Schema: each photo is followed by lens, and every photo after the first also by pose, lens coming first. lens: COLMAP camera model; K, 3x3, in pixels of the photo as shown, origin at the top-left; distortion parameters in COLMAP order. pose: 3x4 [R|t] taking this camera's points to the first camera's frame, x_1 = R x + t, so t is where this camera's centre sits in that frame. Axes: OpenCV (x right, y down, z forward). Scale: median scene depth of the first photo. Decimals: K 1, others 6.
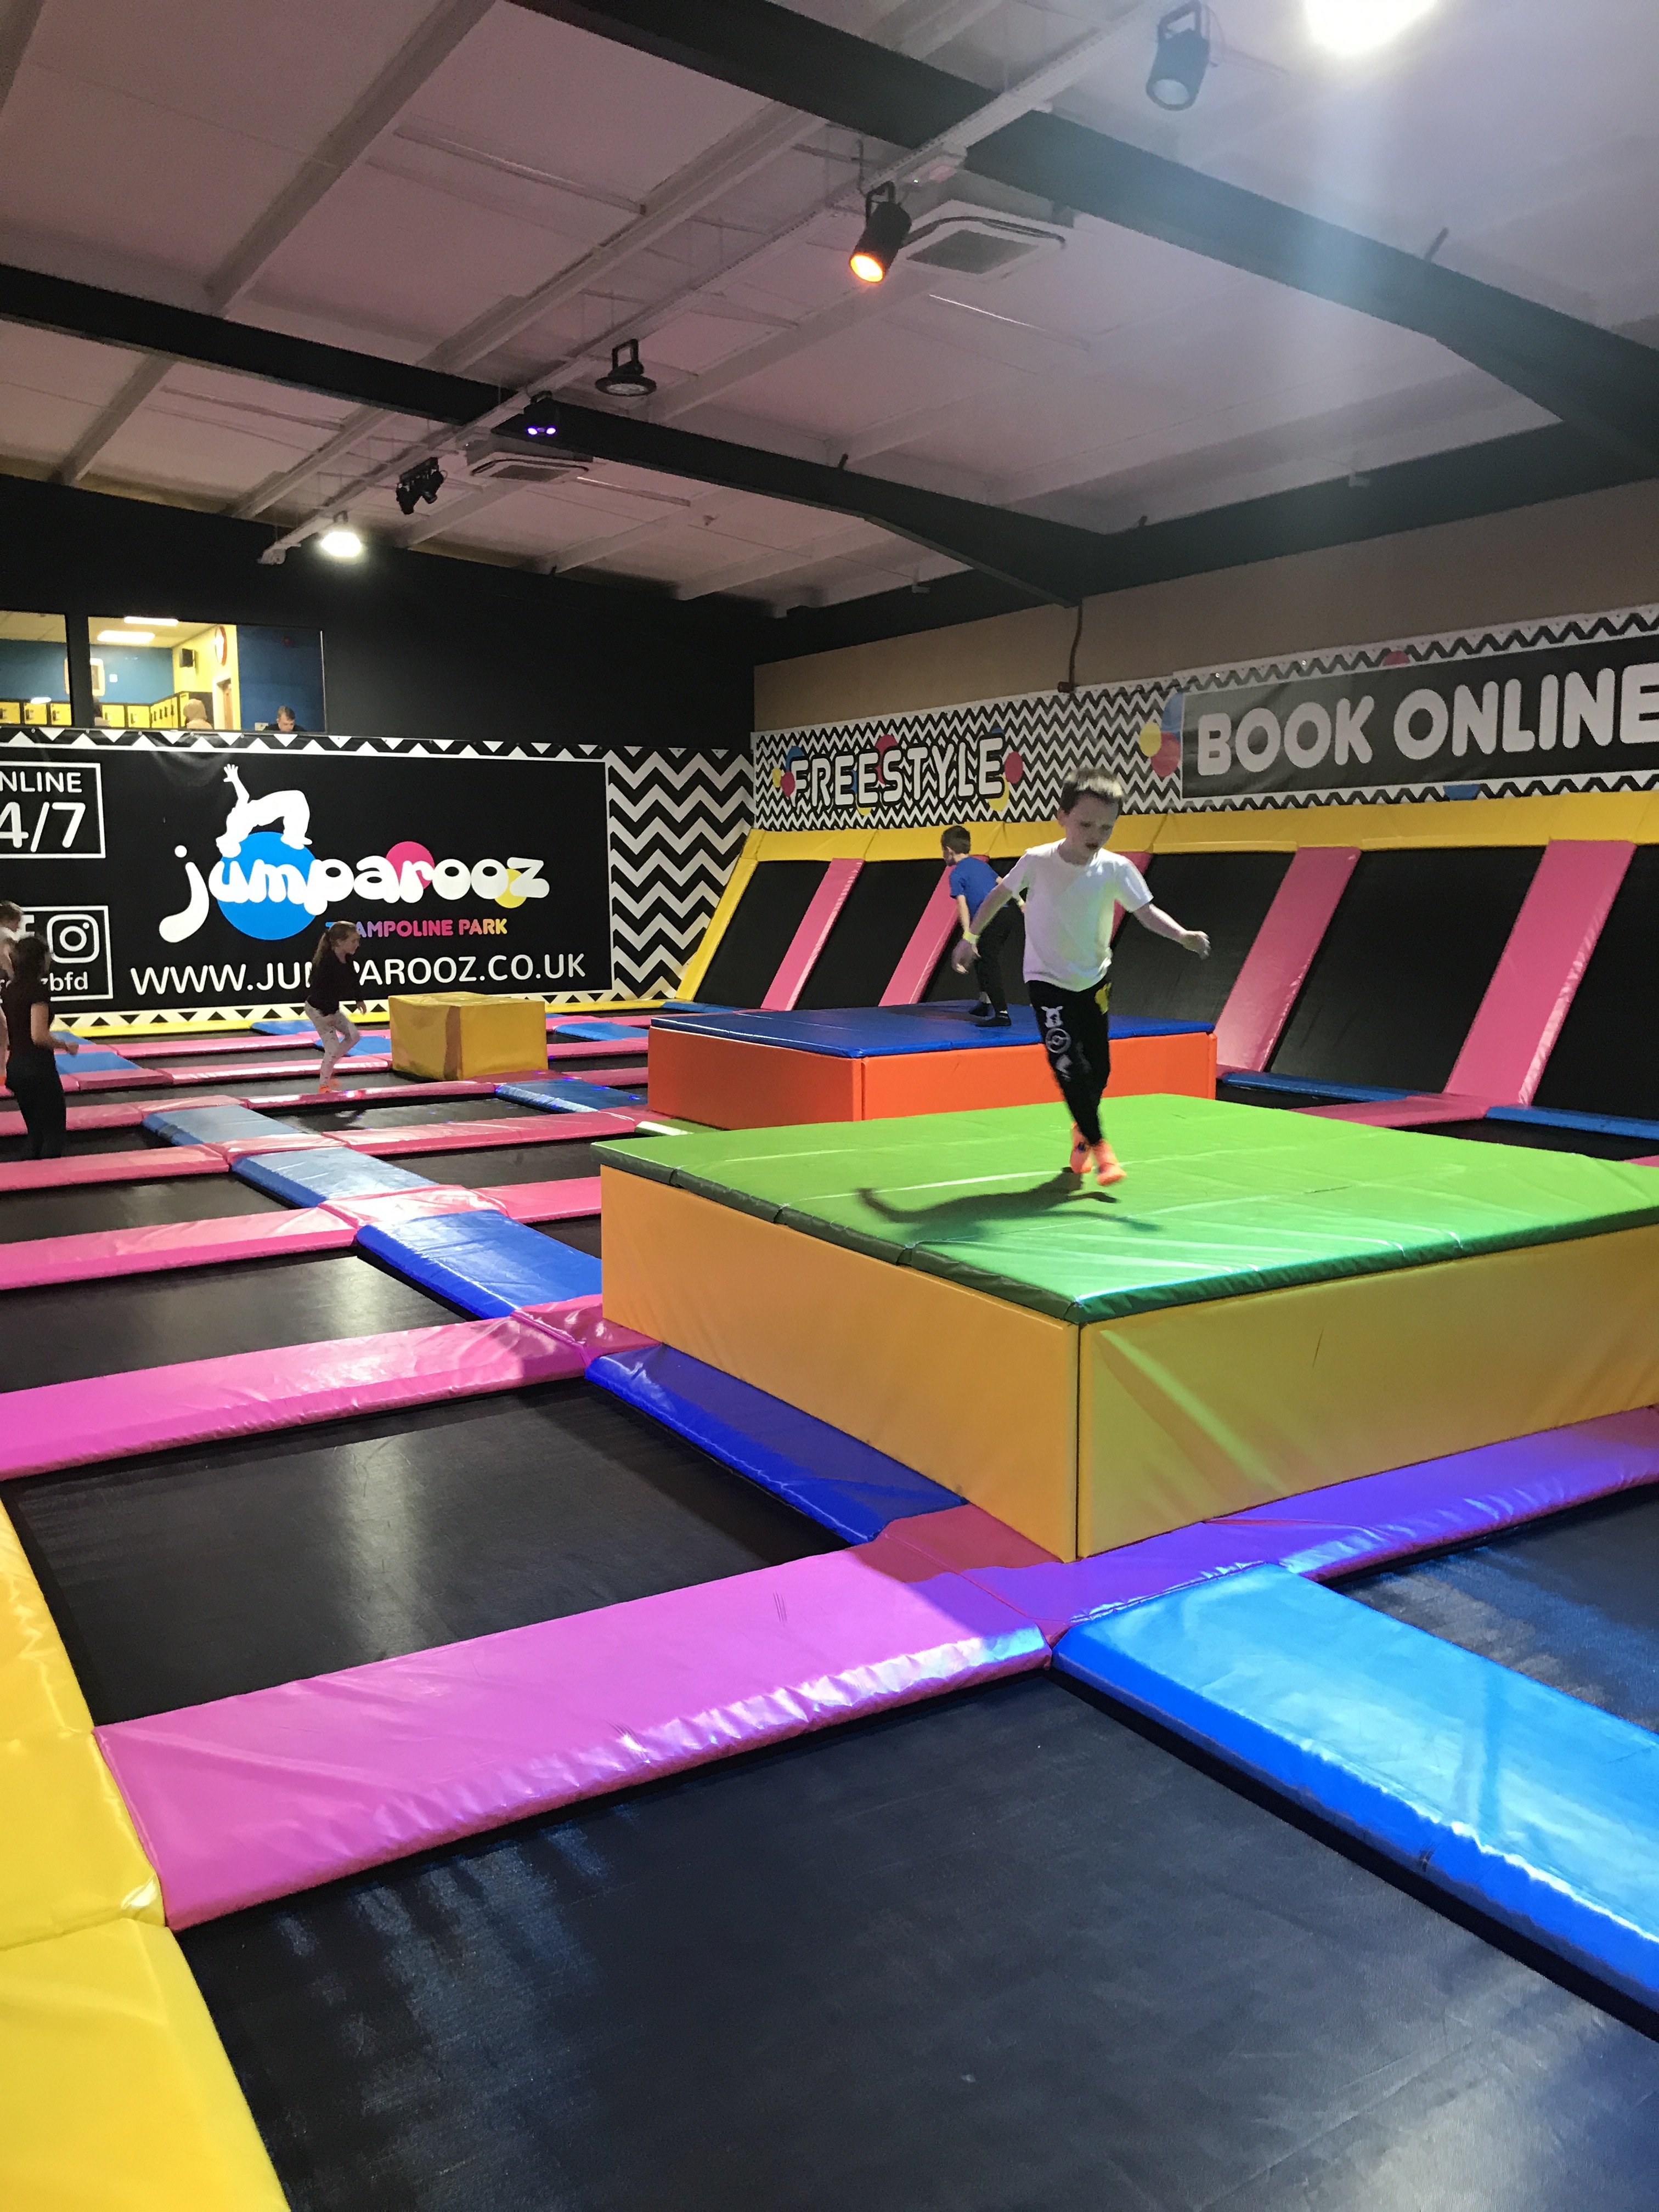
lens RADIAL K [[1802.3, 0, 828.5], [0, 1802.3, 1105.2], [0, 0, 1]] dist [0.165963, -0.652132]
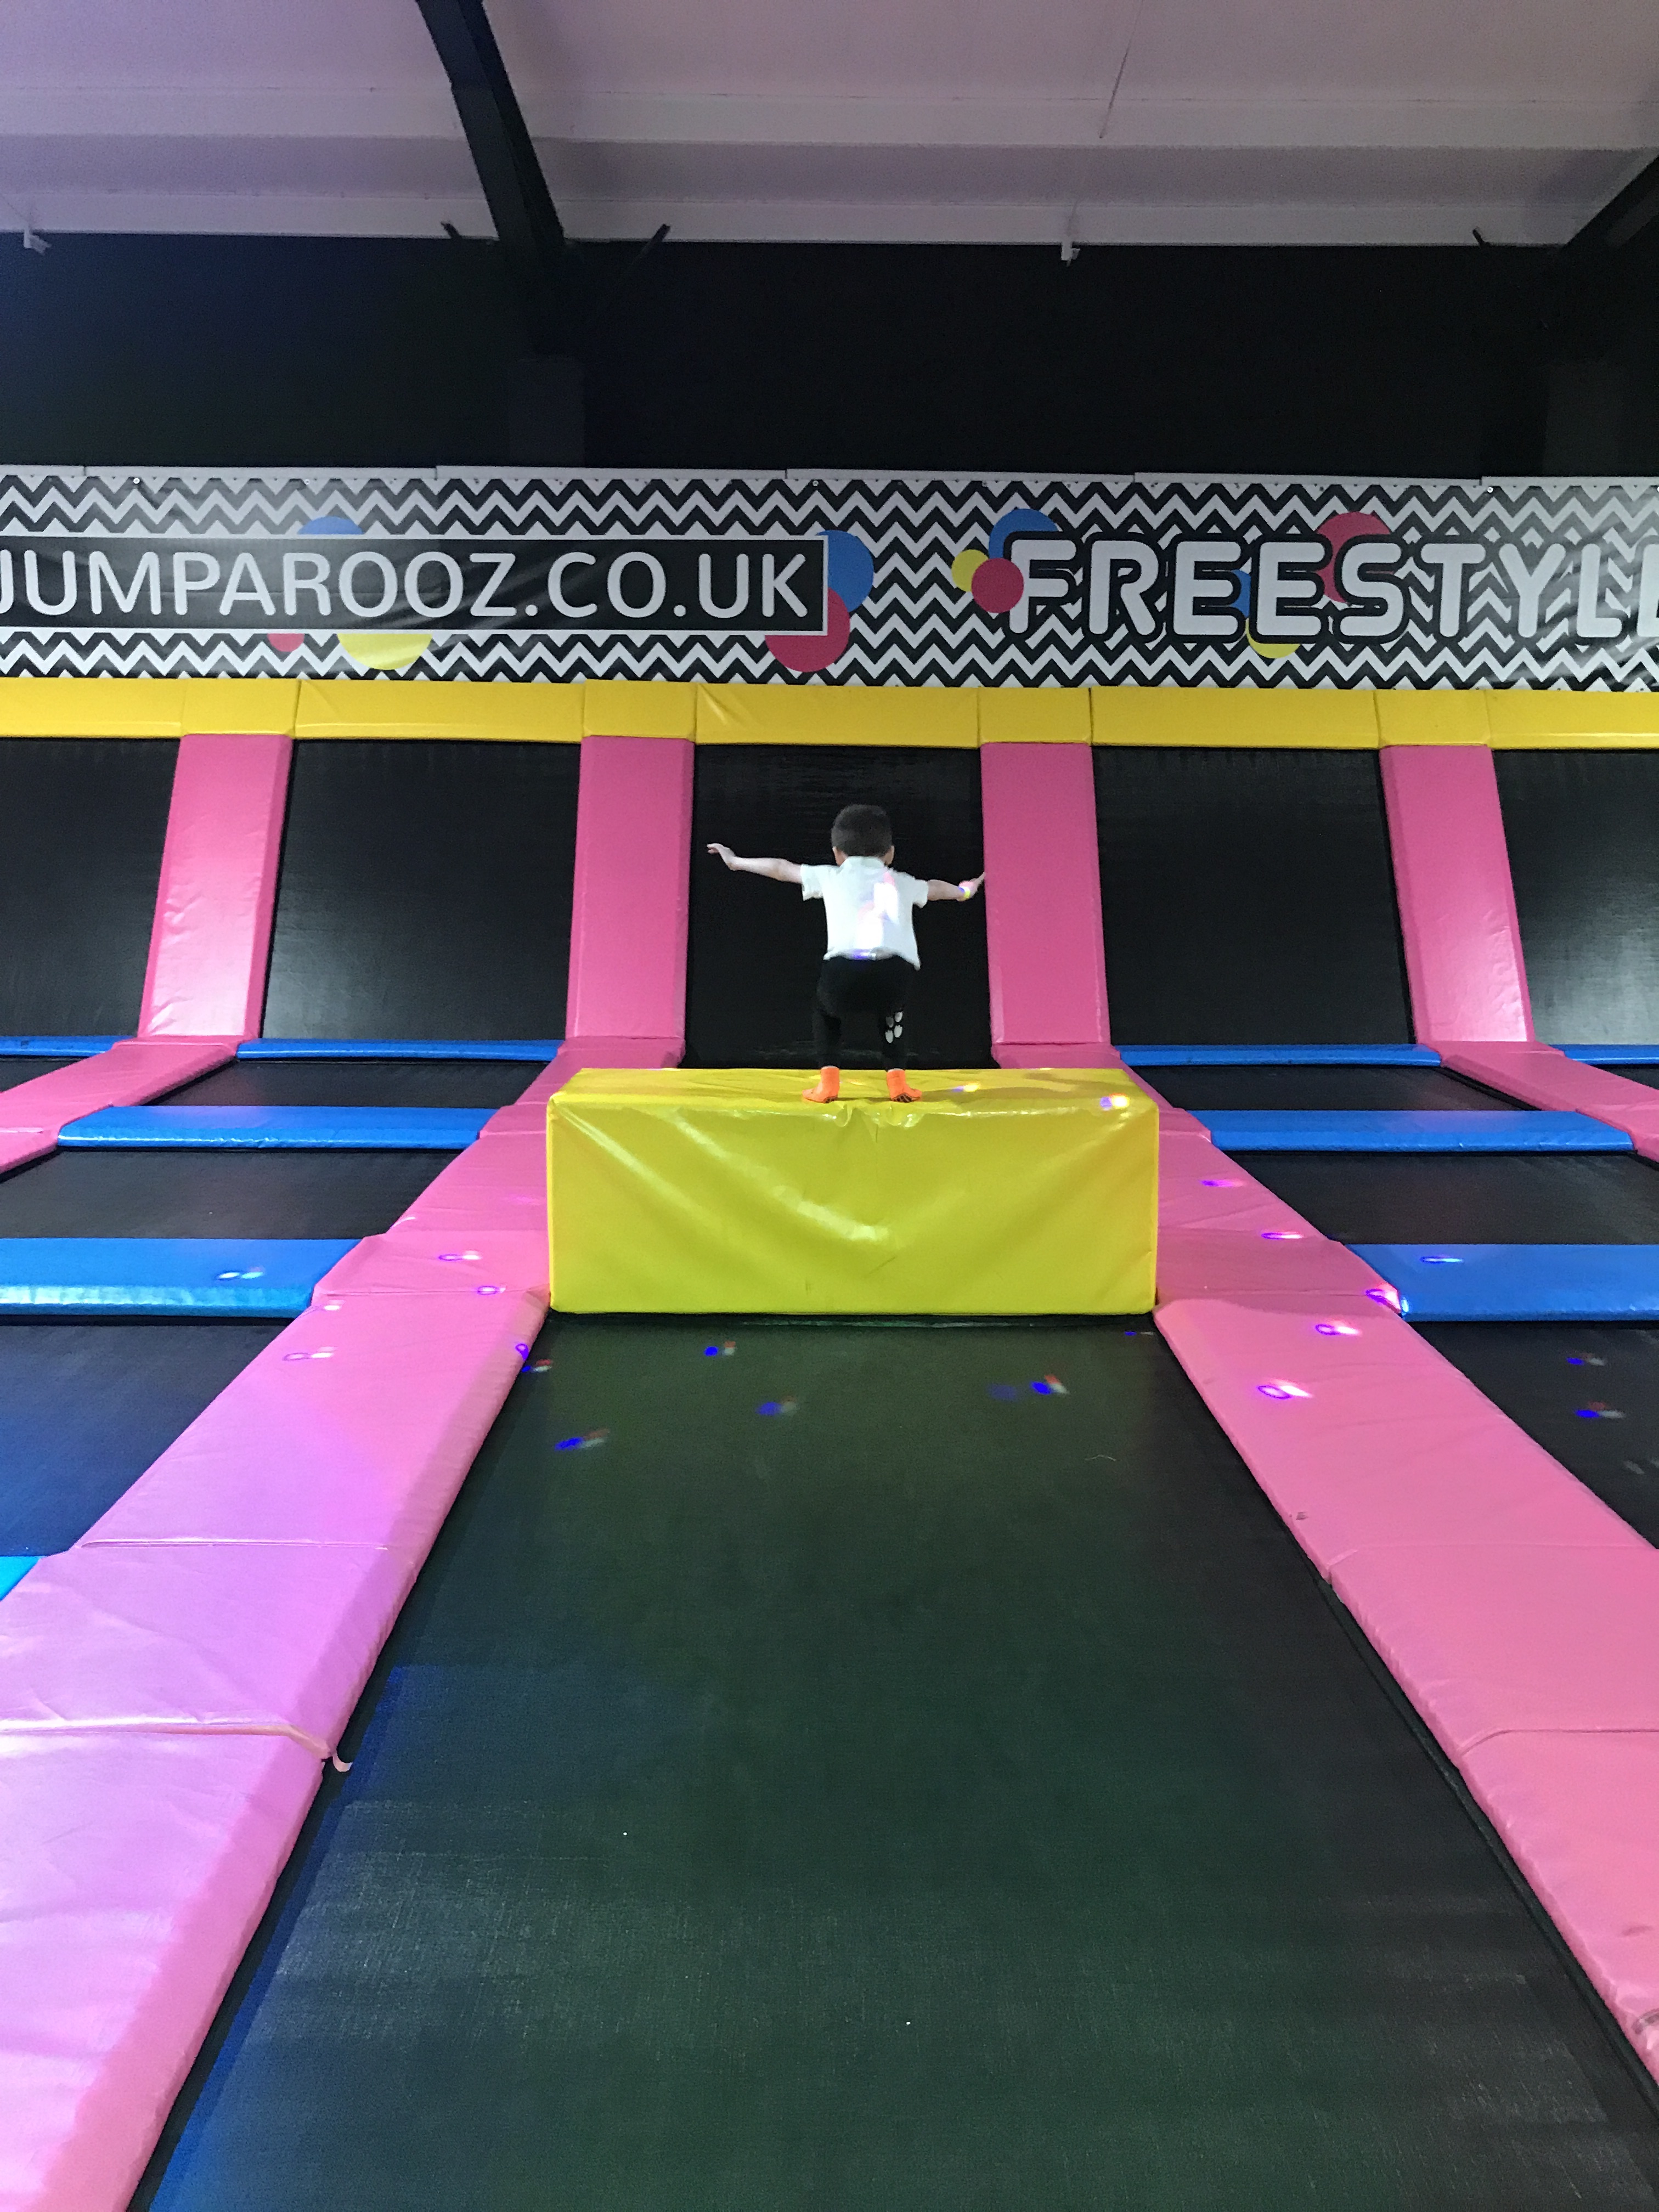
lens RADIAL K [[1767.8, 0, 827.6], [0, 1767.8, 1120.2], [0, 0, 1]] dist [0.004987, -0.007657]
pose [[0.508764, -0.155284, 0.846785, -0.552947], [0.102475, 0.987529, 0.119525, -0.107826], [-0.854785, 0.025964, 0.518332, 0.902469]]
